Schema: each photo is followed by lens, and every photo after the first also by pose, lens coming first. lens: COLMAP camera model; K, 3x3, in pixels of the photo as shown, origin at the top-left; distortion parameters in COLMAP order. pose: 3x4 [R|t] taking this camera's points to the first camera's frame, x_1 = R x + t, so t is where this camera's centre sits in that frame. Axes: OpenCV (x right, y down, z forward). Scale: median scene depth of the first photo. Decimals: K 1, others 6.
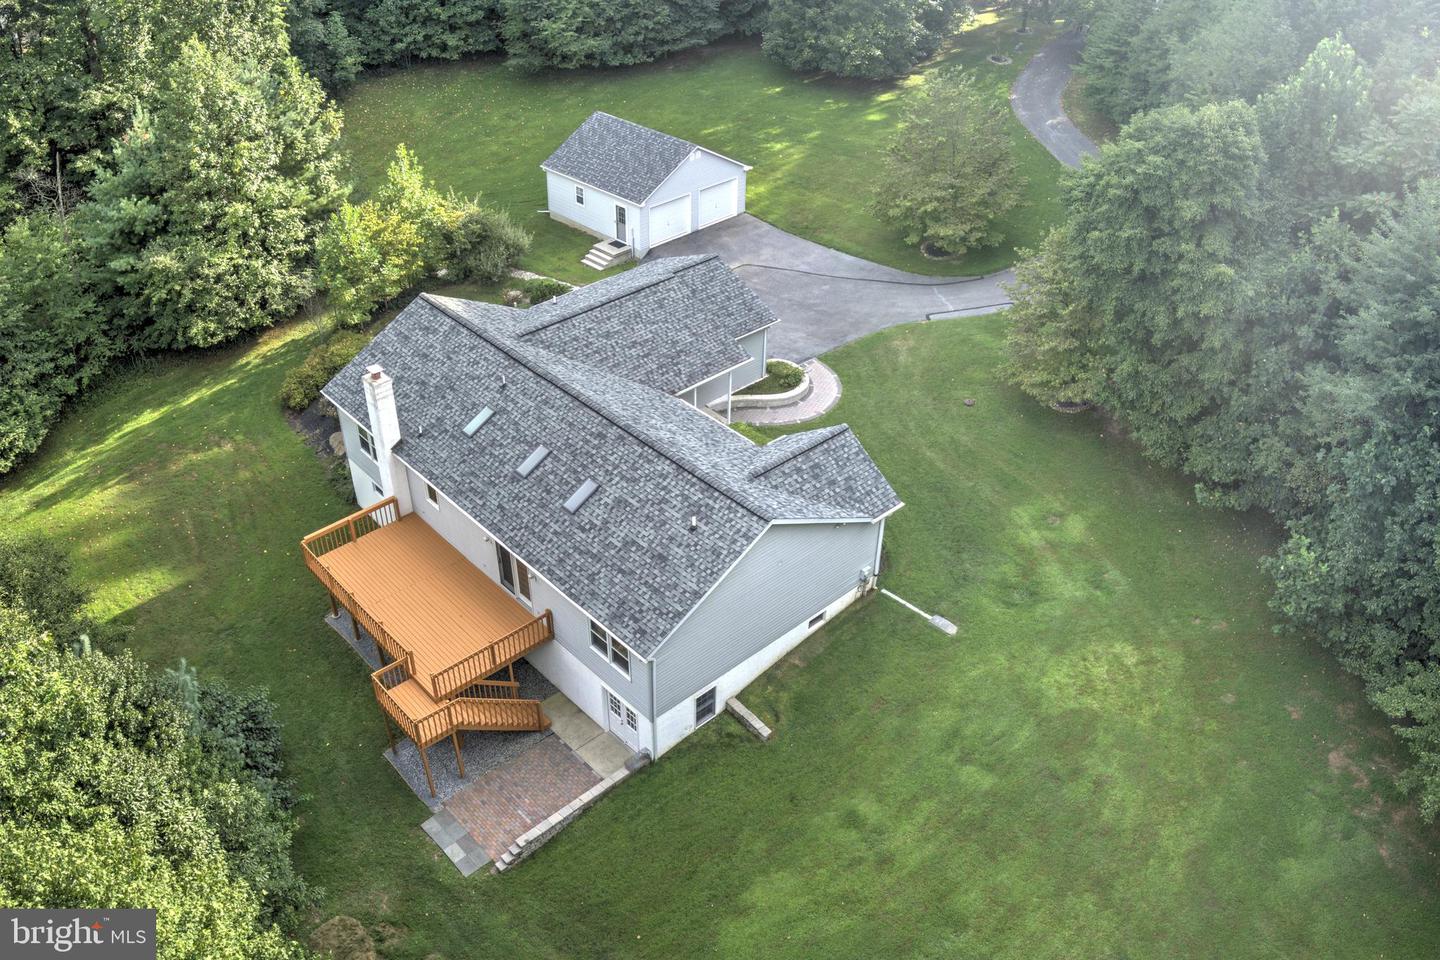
lens RADIAL K [[1175.0, 0, 715.4], [0, 1175.0, 478.5], [0, 0, 1]] dist [-0.238446, 0.064881]
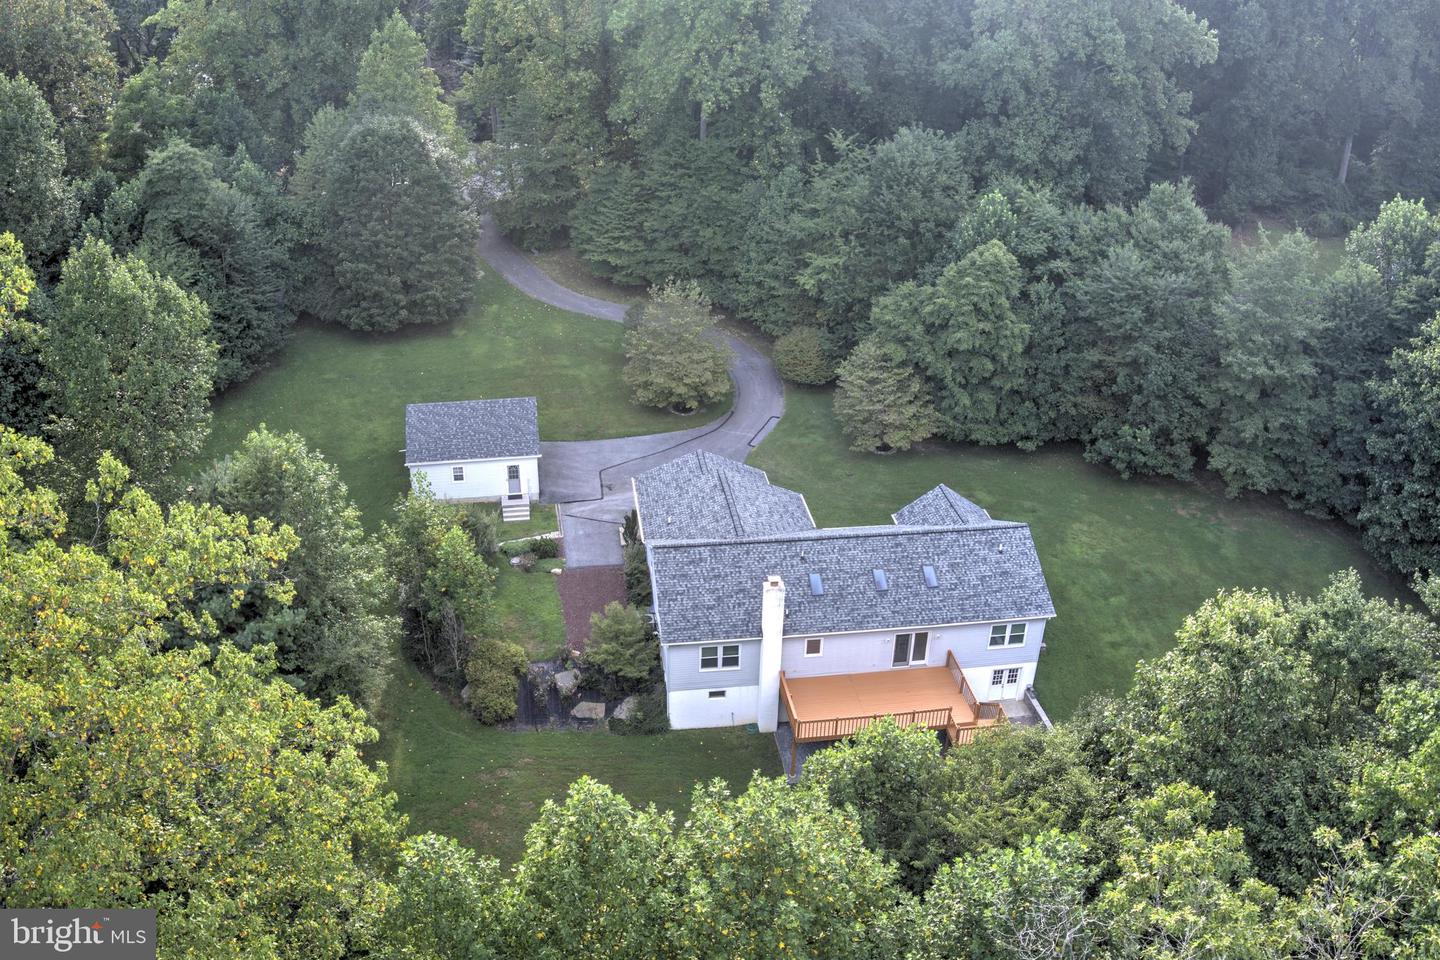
lens RADIAL K [[1175.0, 0, 720.7], [0, 1175.0, 477.2], [0, 0, 1]] dist [-0.238446, 0.064881]
pose [[0.570818, -0.373117, 0.731403, -0.841684], [0.469737, 0.879007, 0.081813, -0.222782], [-0.673434, 0.296867, 0.677020, 0.051731]]
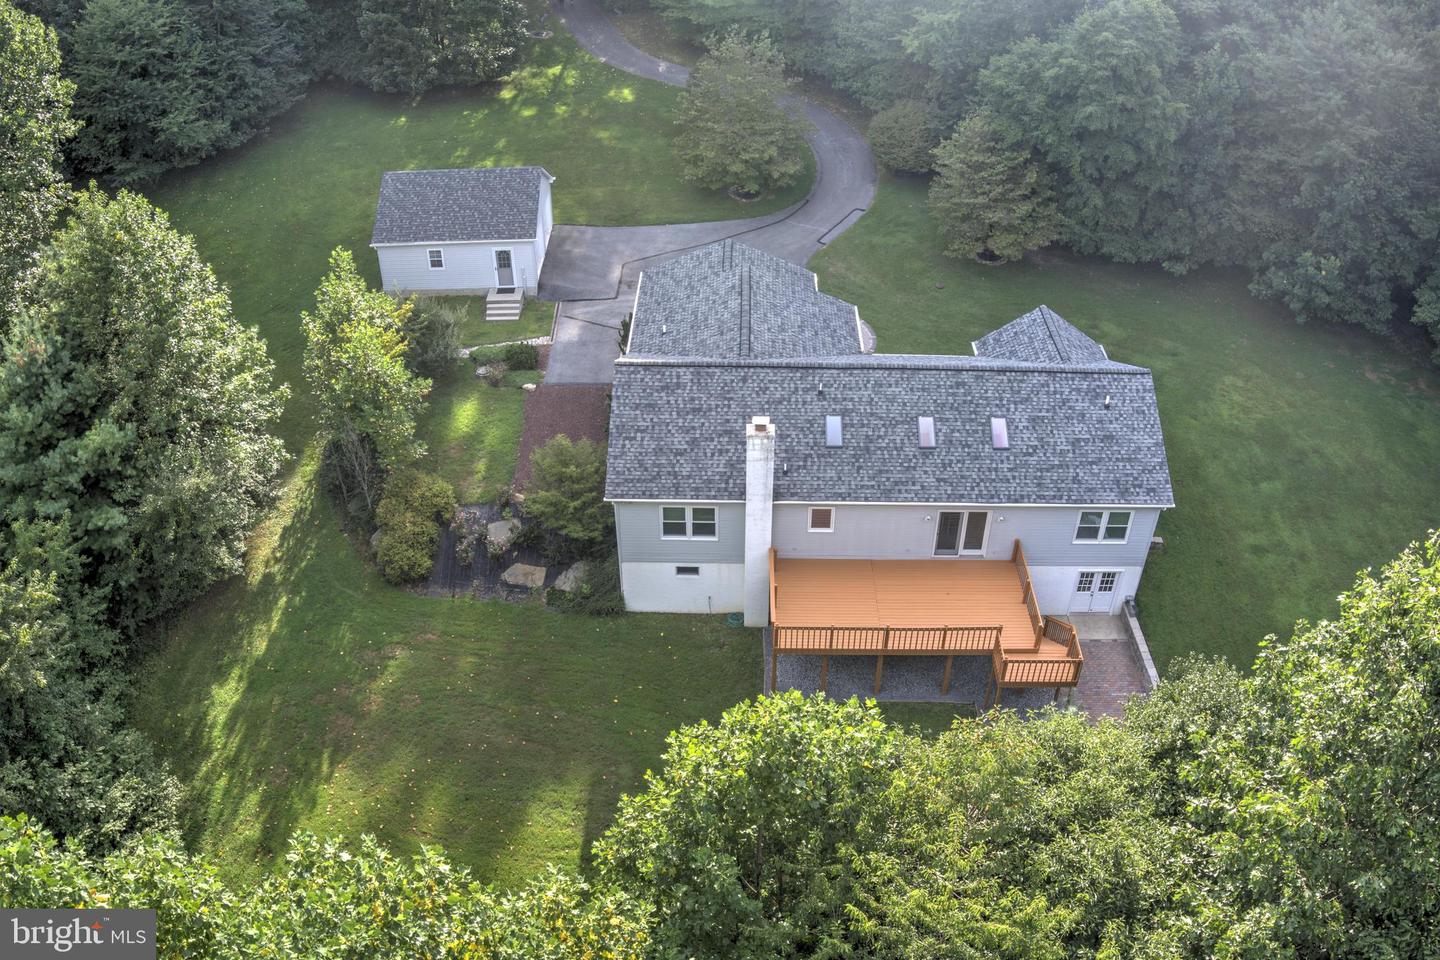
lens RADIAL K [[1175.0, 0, 722.3], [0, 1175.0, 487.6], [0, 0, 1]] dist [-0.238446, 0.064881]
pose [[0.695124, -0.438422, 0.569727, -0.579092], [0.426420, 0.889493, 0.164217, -0.141767], [-0.578765, 0.128792, 0.805260, 0.166031]]
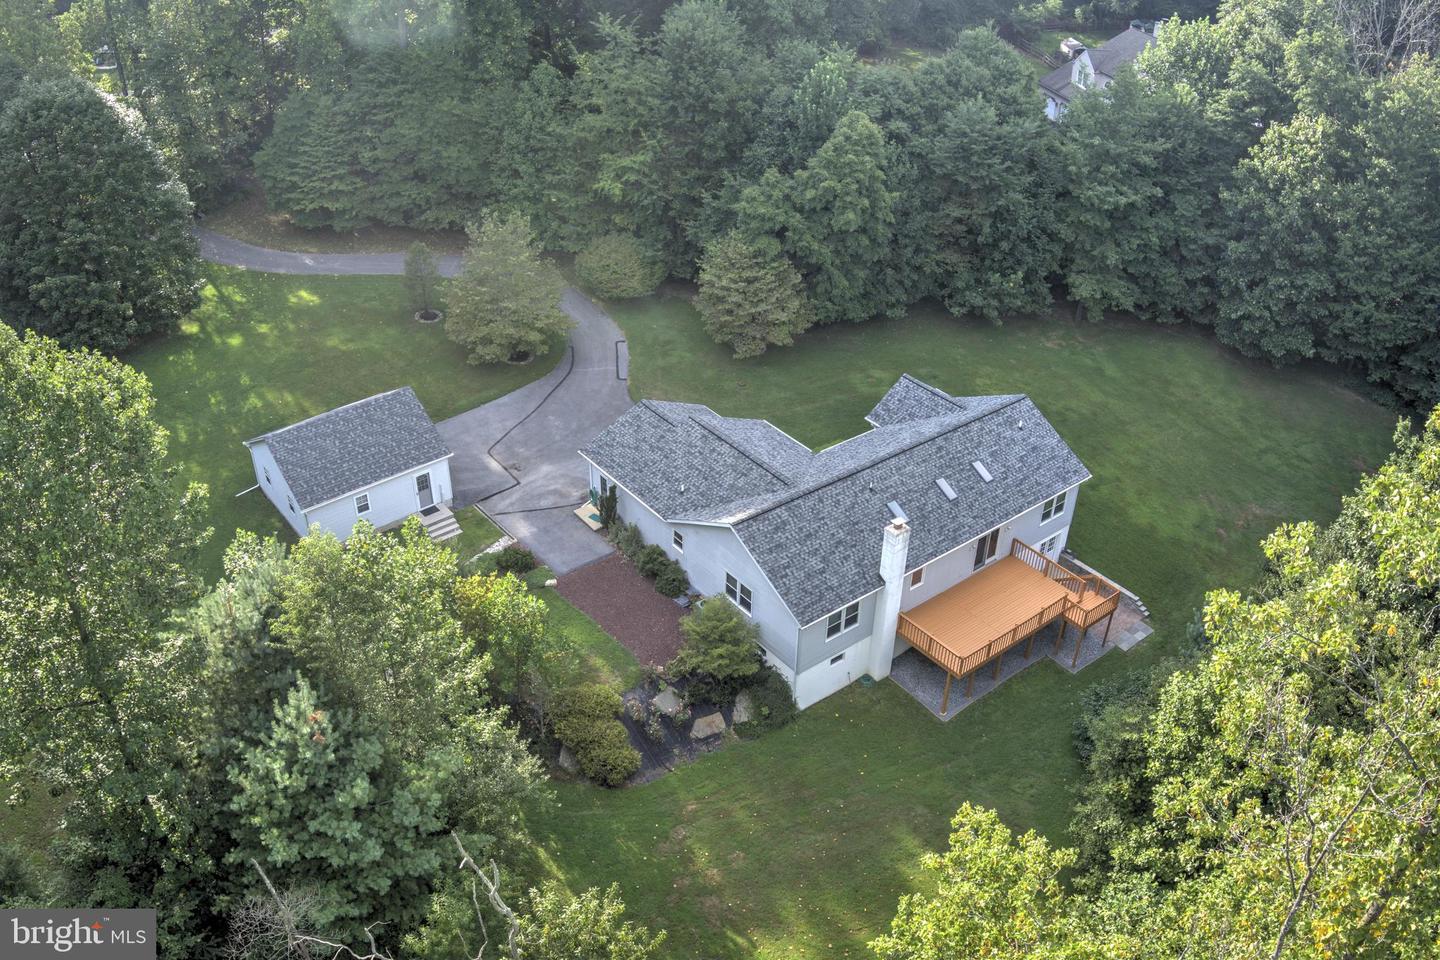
lens RADIAL K [[1175.0, 0, 728.9], [0, 1175.0, 488.9], [0, 0, 1]] dist [-0.238446, 0.064881]
pose [[0.089766, -0.560267, 0.823434, -0.865034], [0.567320, 0.708295, 0.420079, -0.488970], [-0.818590, 0.429442, 0.381431, 0.427390]]
